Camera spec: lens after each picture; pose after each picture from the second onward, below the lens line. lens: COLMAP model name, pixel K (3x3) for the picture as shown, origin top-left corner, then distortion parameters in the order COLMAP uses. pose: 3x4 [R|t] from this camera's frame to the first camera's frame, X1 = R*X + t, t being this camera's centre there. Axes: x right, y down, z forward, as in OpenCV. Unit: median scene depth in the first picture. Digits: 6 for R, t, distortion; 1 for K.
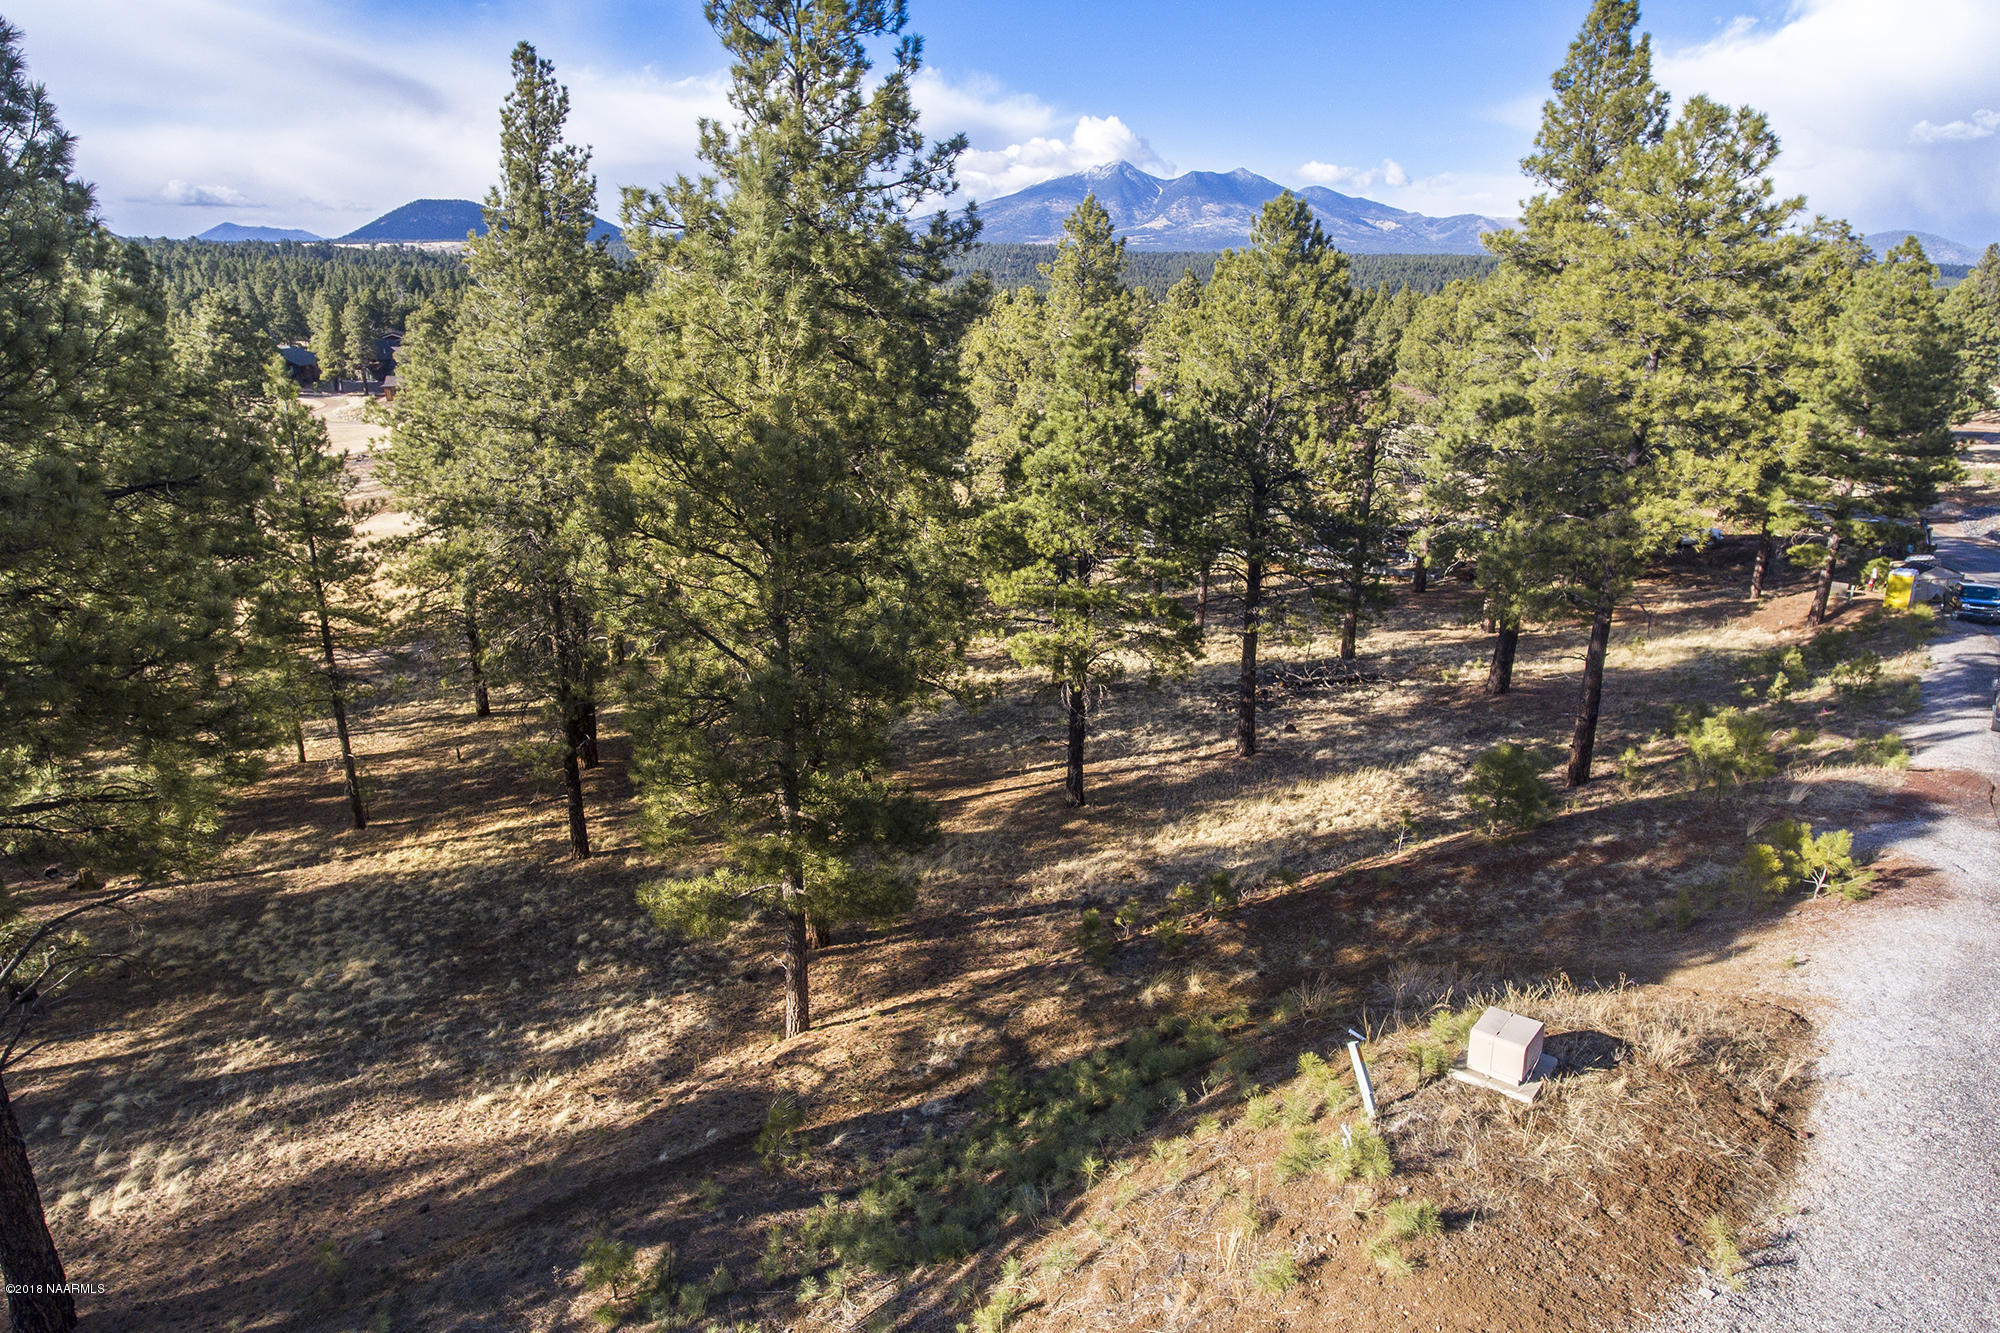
lens RADIAL K [[1164.3, 0, 987.9], [0, 1164.3, 700.6], [0, 0, 1]] dist [-0.001852, -0.001889]
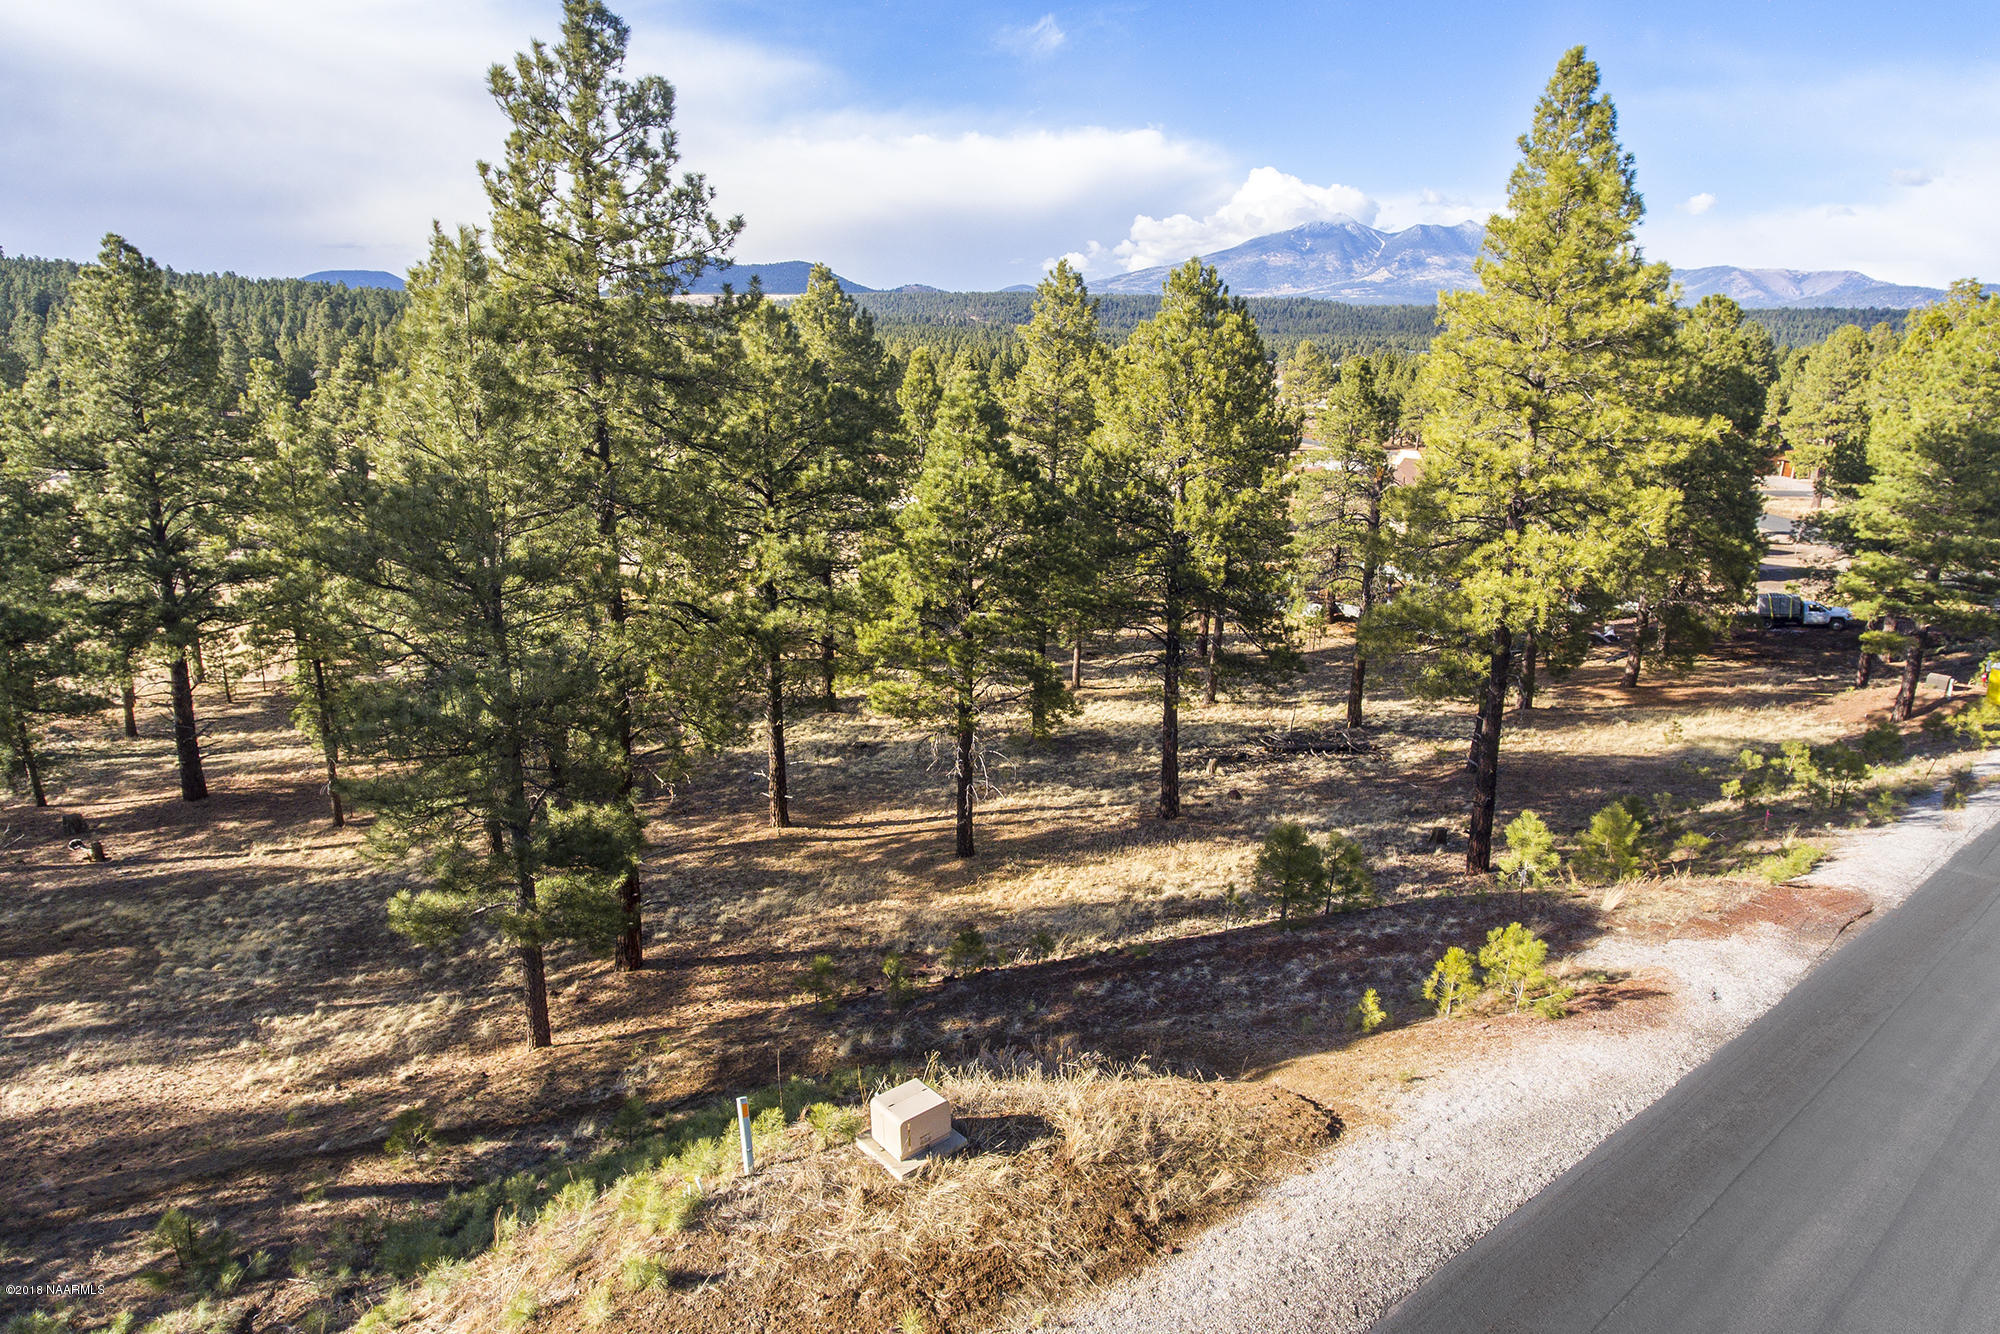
lens RADIAL K [[1164.3, 0, 992.6], [0, 1164.3, 666.2], [0, 0, 1]] dist [-0.001852, -0.001889]
pose [[0.985410, 0.051017, -0.162374, 0.324457], [-0.061724, 0.996191, -0.061588, -0.015098], [0.158613, 0.070712, 0.984805, 0.004813]]
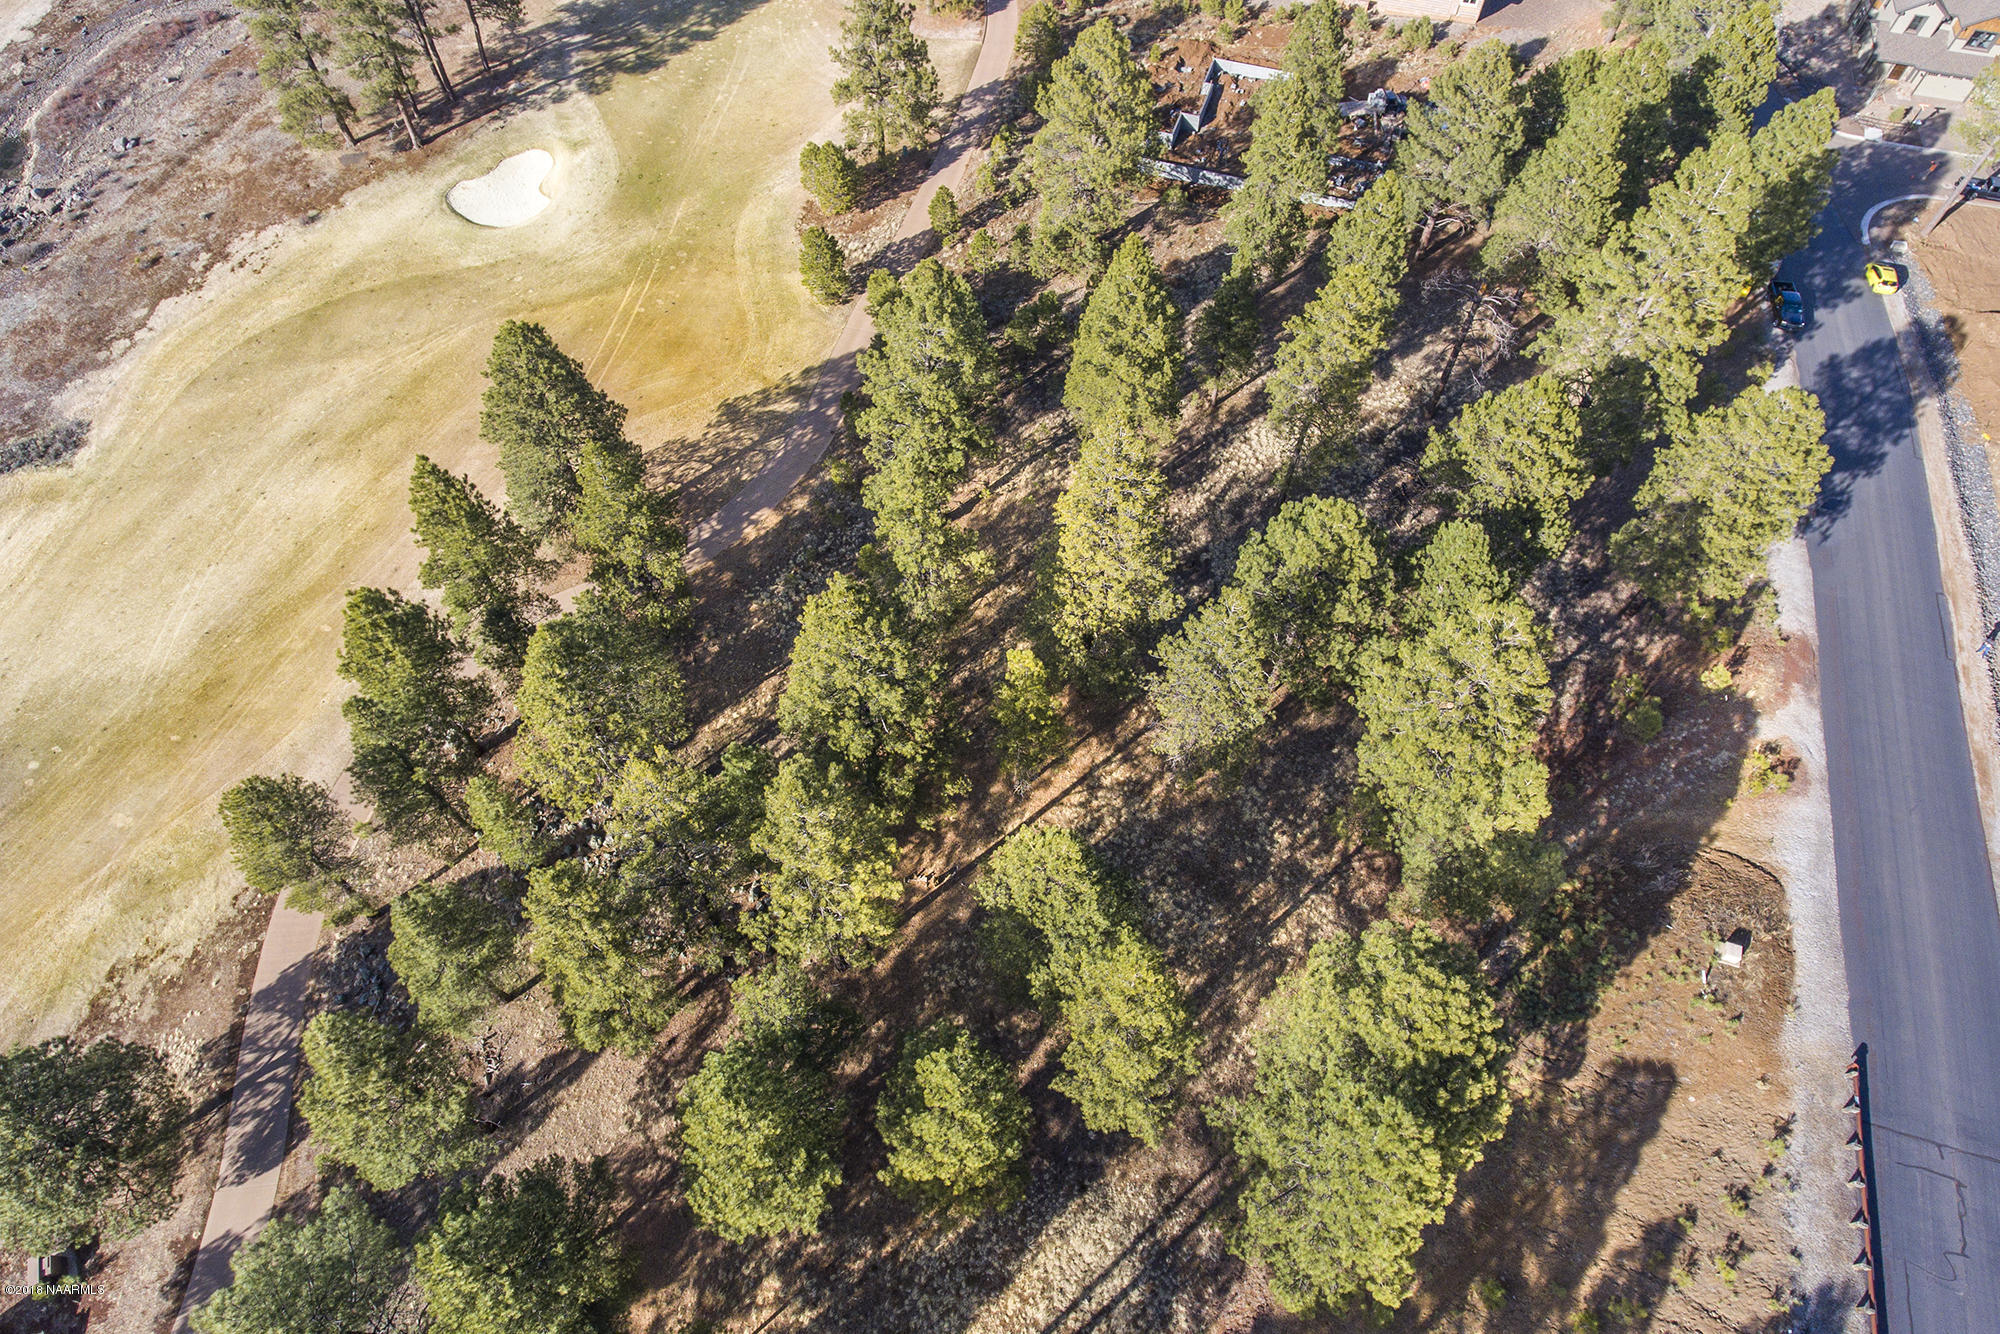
lens RADIAL K [[1164.3, 0, 987.5], [0, 1164.3, 666.8], [0, 0, 1]] dist [-0.001852, -0.001889]
pose [[0.942259, -0.291017, 0.165702, -1.111019], [0.124753, 0.764221, 0.632774, -1.572071], [-0.310780, -0.575566, 0.756399, -0.301466]]
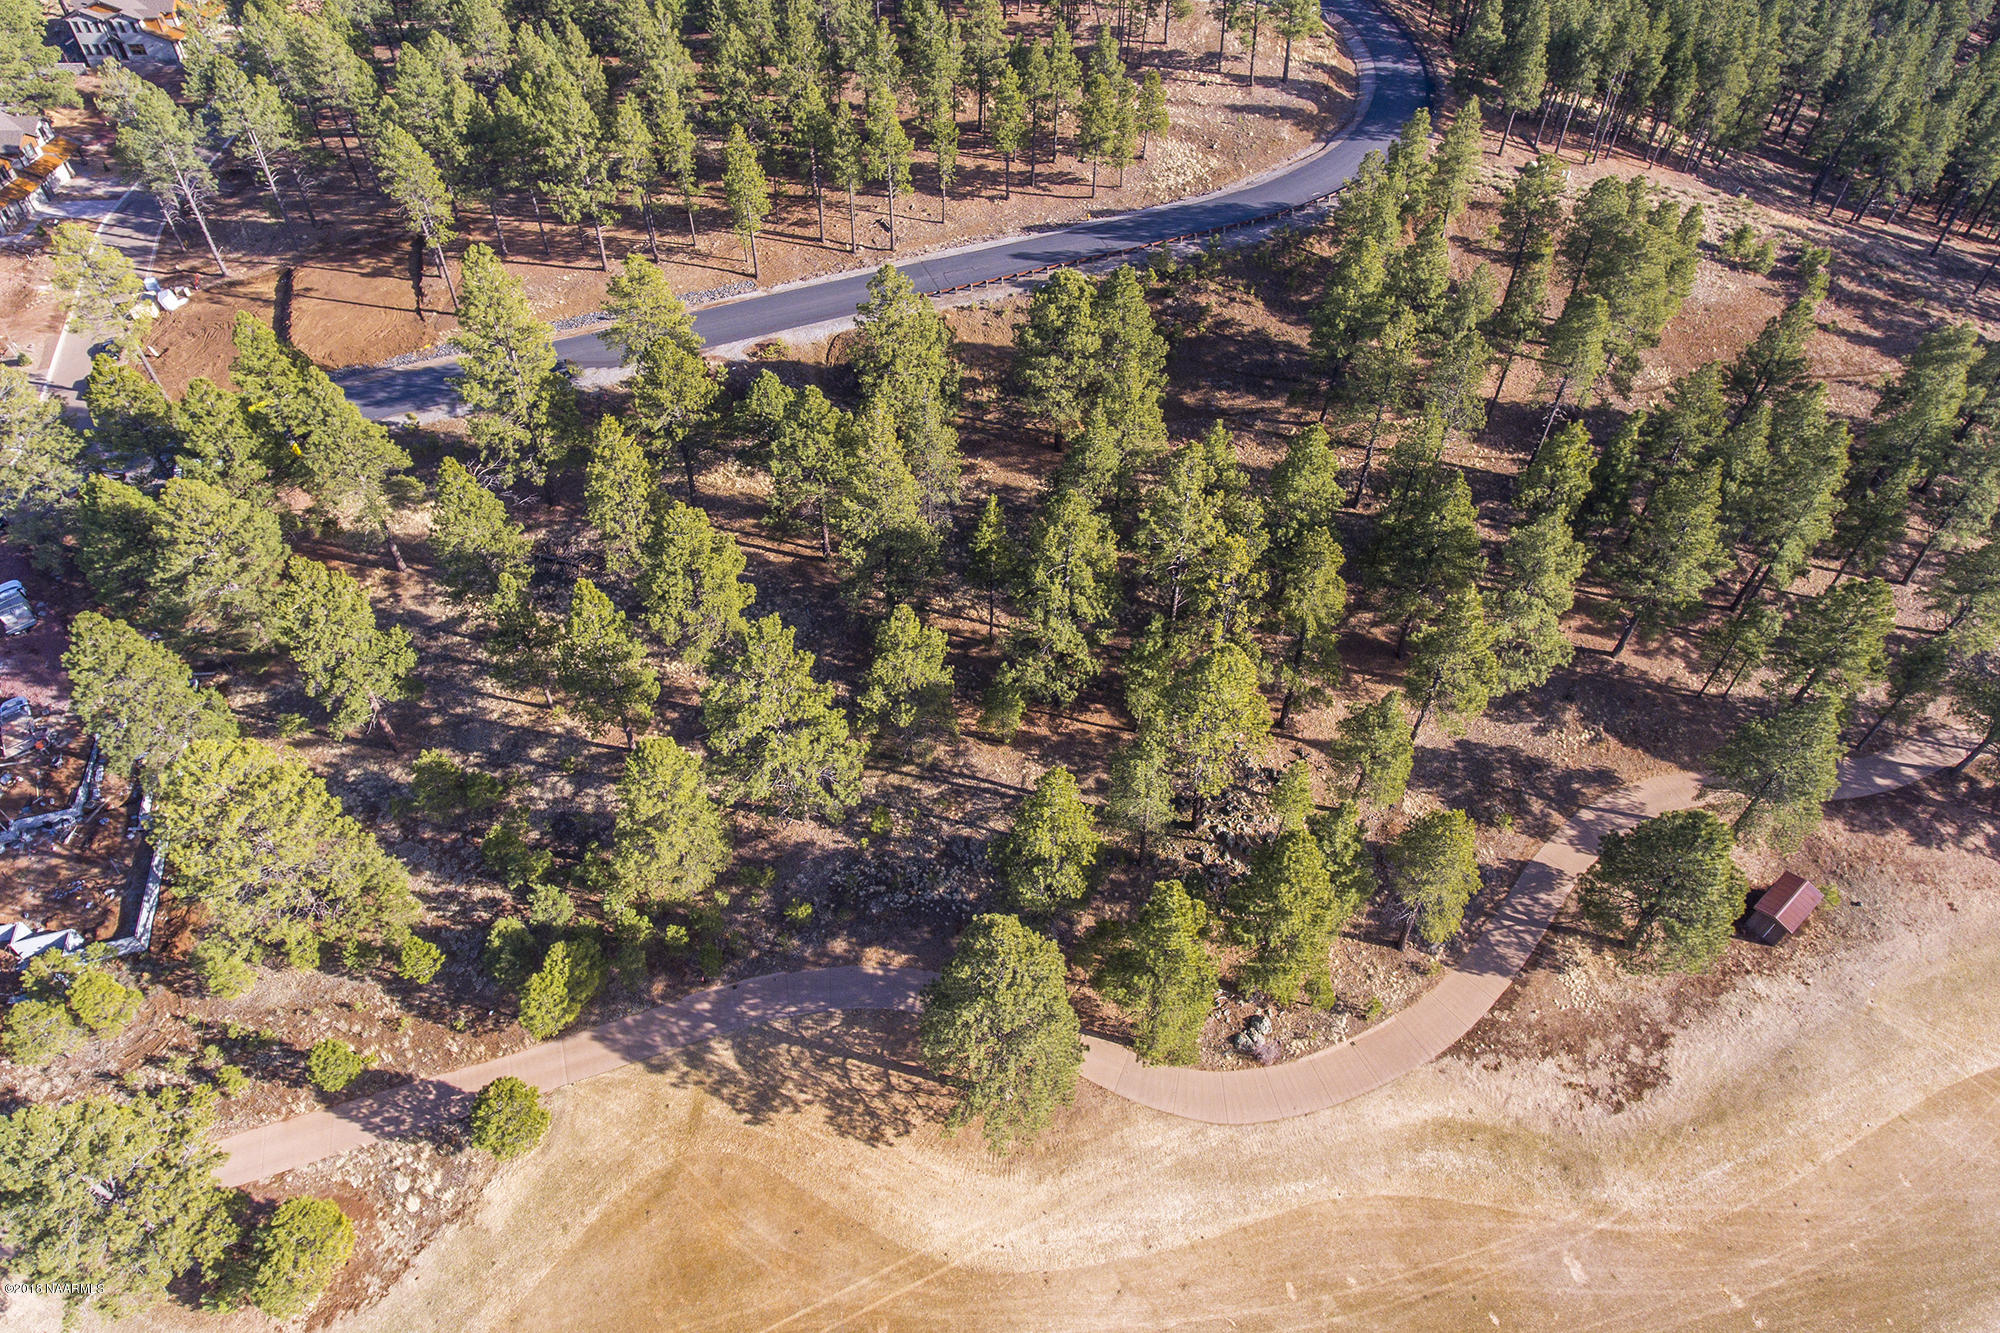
lens RADIAL K [[1164.3, 0, 994.8], [0, 1164.3, 587.4], [0, 0, 1]] dist [-0.001852, -0.001889]
pose [[-0.834126, -0.393366, 0.386647, -1.968779], [0.159210, 0.499444, 0.851592, -2.763886], [-0.528096, 0.771893, -0.353971, 2.397134]]
